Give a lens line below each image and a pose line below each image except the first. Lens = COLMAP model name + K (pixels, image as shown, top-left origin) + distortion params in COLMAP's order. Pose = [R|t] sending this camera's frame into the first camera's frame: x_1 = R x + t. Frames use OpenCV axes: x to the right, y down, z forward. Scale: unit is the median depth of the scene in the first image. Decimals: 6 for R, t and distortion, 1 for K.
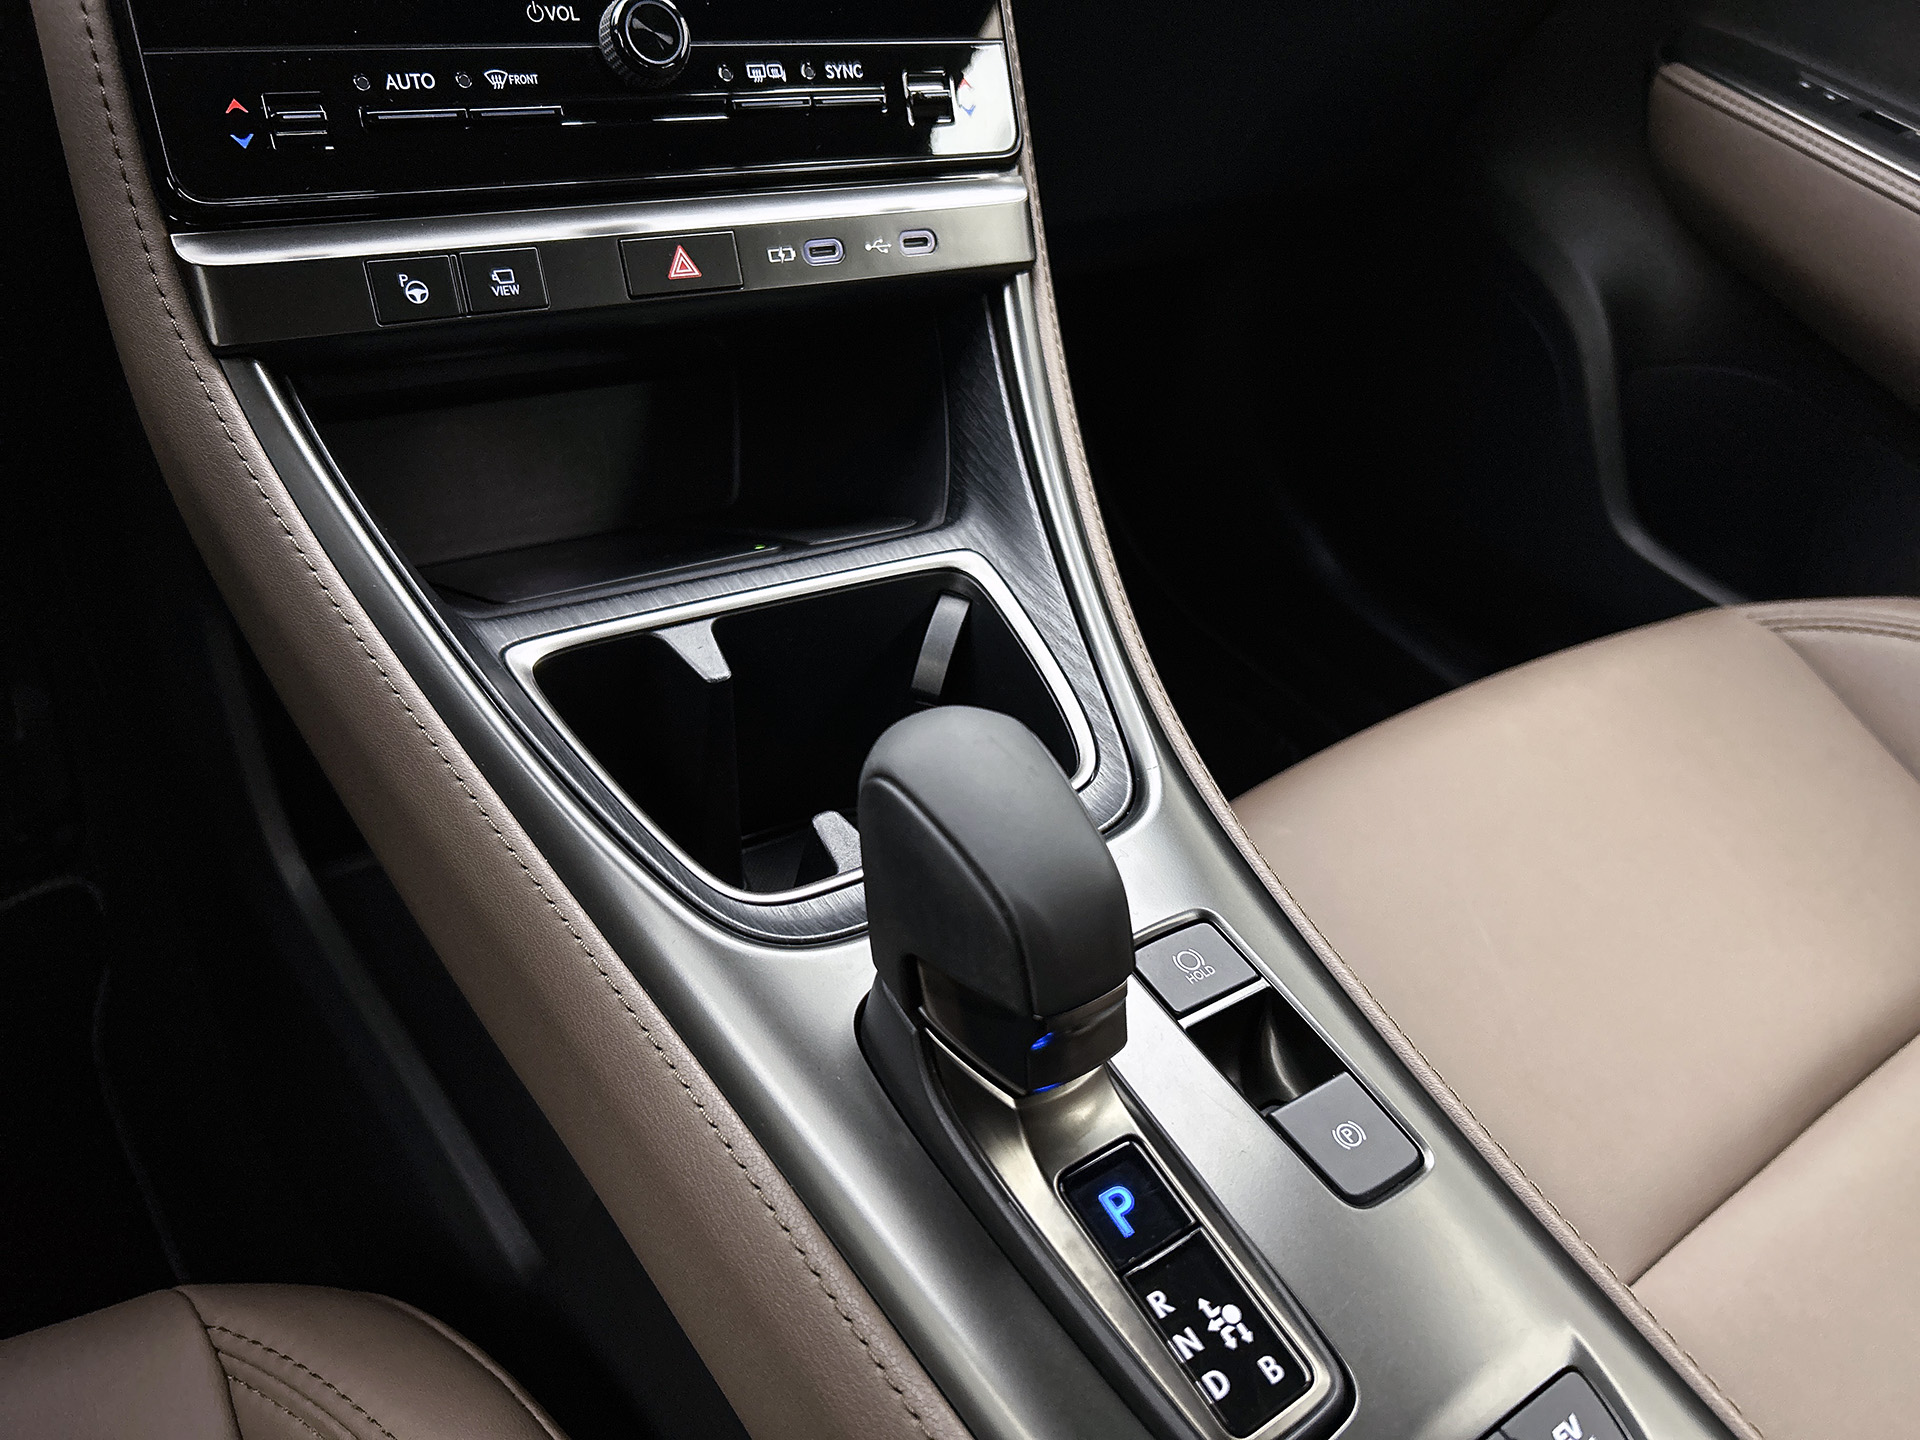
lens RADIAL K [[1482.3, 0, 953.0], [0, 1482.3, 713.8], [0, 0, 1]] dist [0.050163, -0.054330]
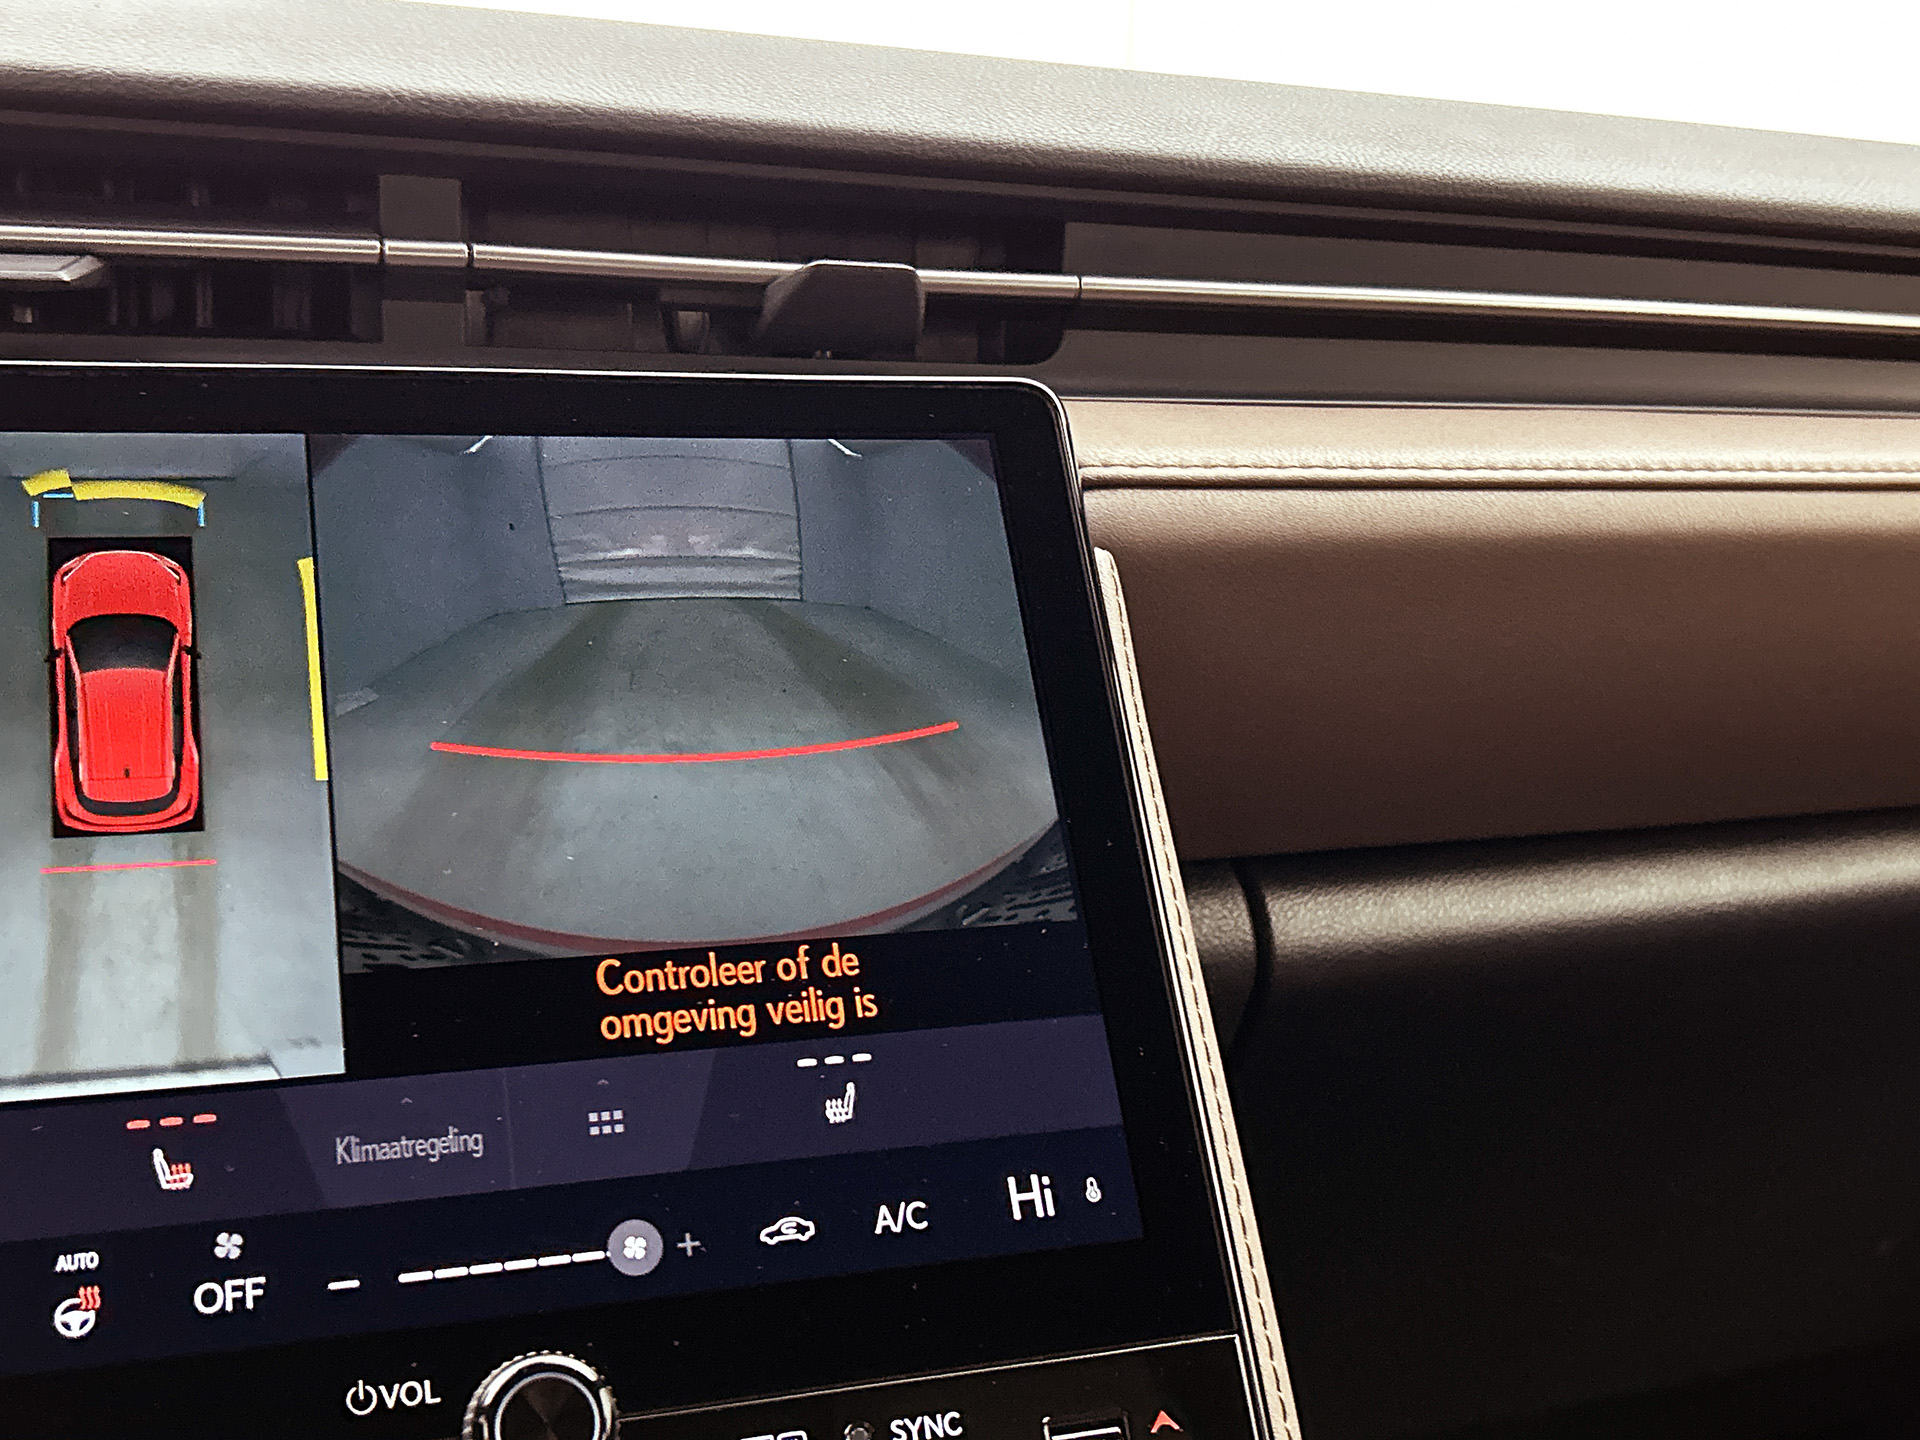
lens RADIAL K [[2200.1, 0, 960.2], [0, 2200.1, 732.2], [0, 0, 1]] dist [0.031155, 0.000000]
pose [[0.966962, -0.083033, -0.241020, 0.169844], [-0.046123, 0.872877, -0.485755, -0.270989], [0.250714, 0.480823, 0.840209, 0.192566]]
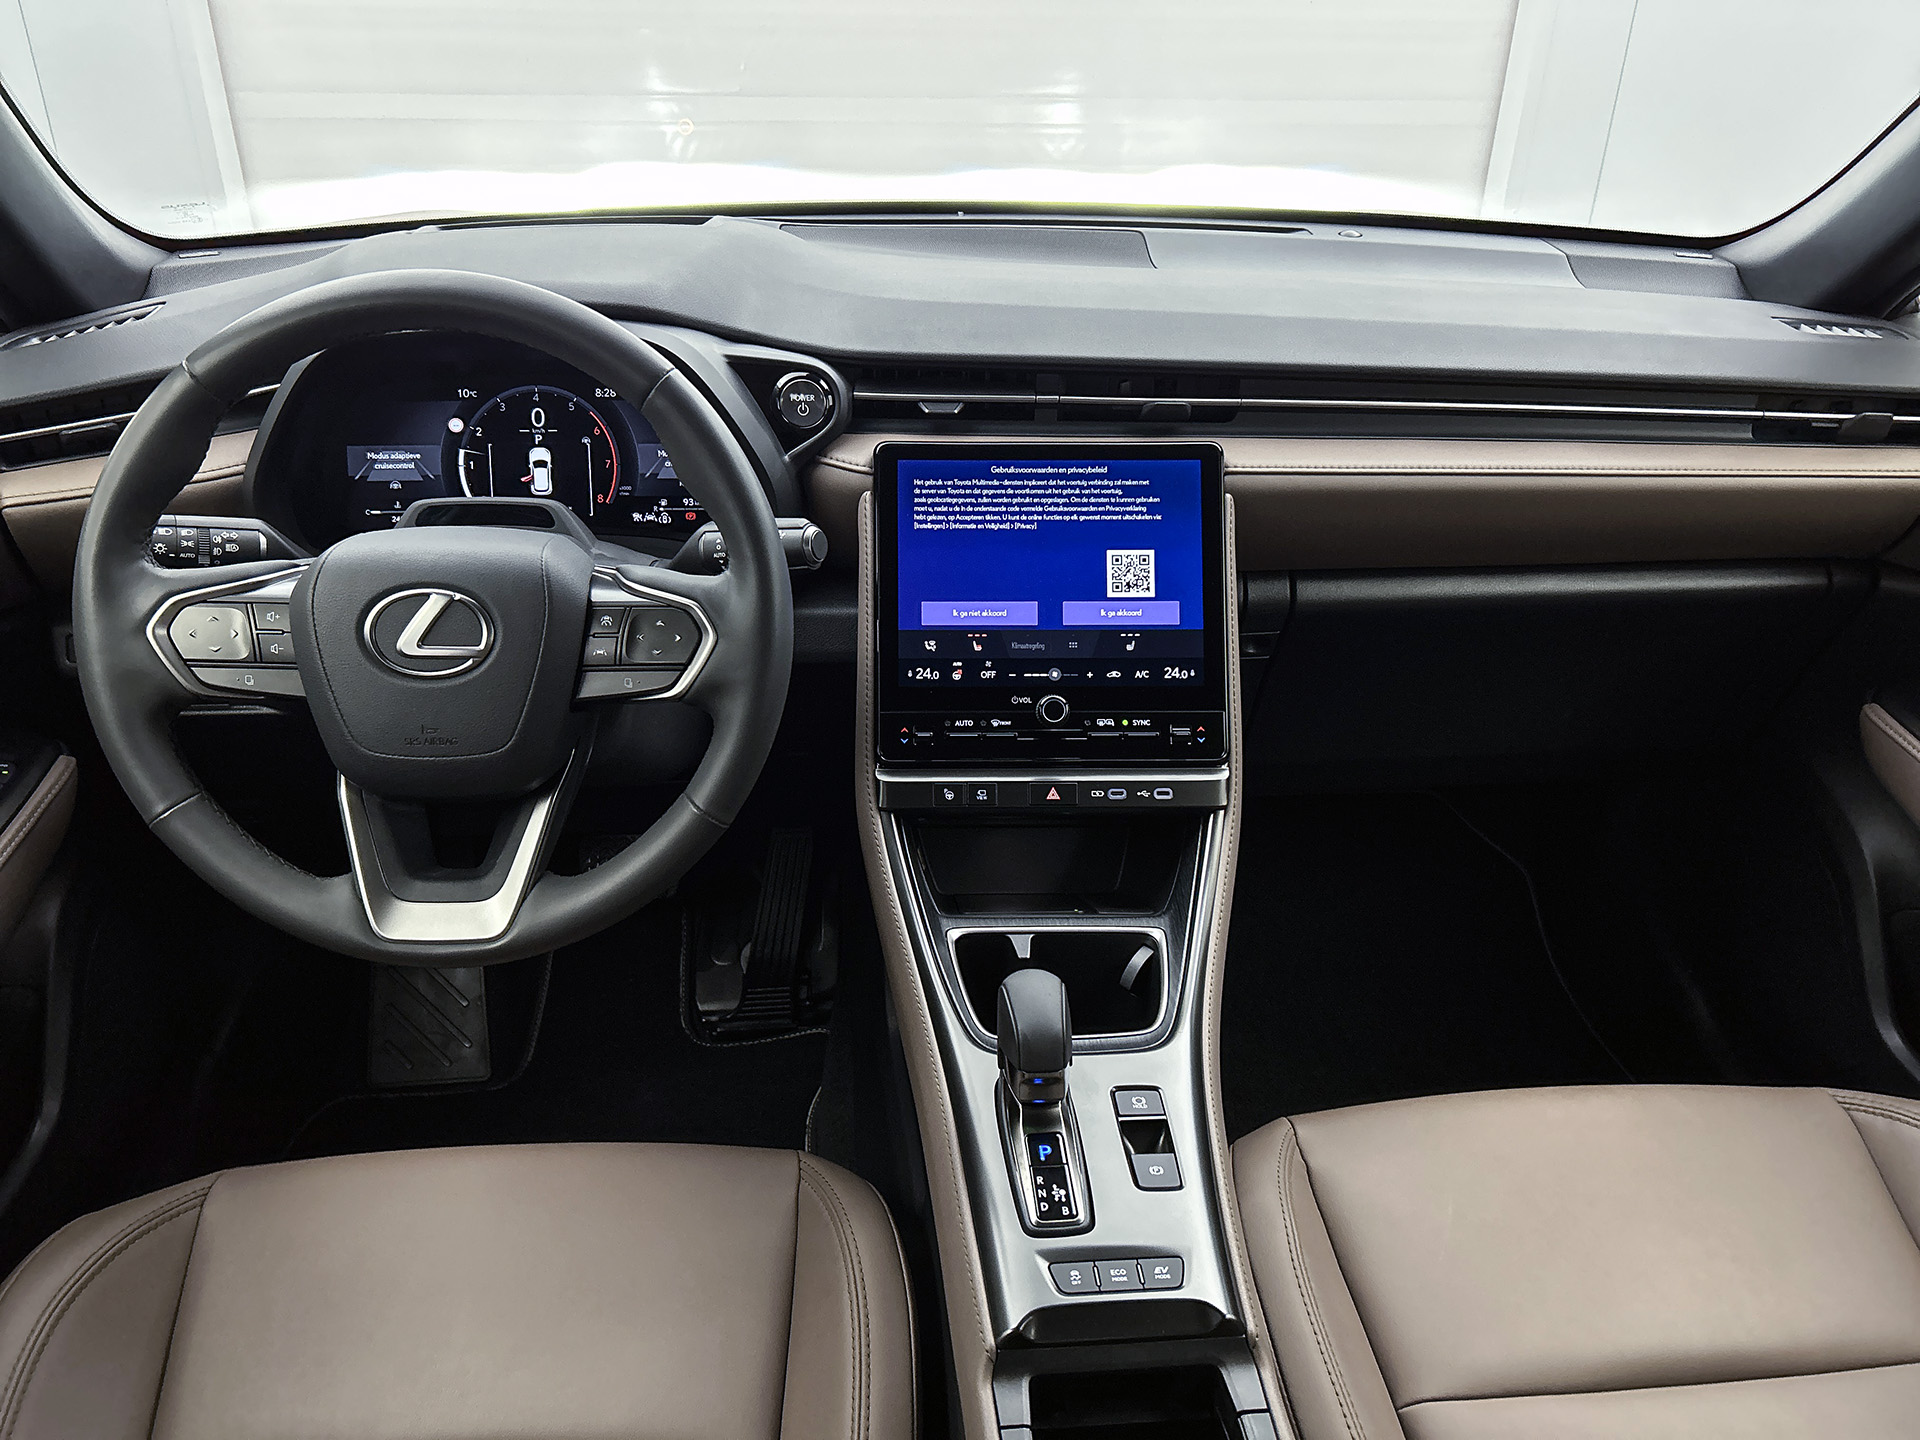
lens RADIAL K [[1482.3, 0, 977.2], [0, 1482.3, 716.7], [0, 0, 1]] dist [0.050163, -0.054330]
pose [[0.858550, 0.111051, -0.500559, 0.943685], [-0.225673, 0.958460, -0.174431, 0.037526], [0.460395, 0.262720, 0.847947, -1.209890]]
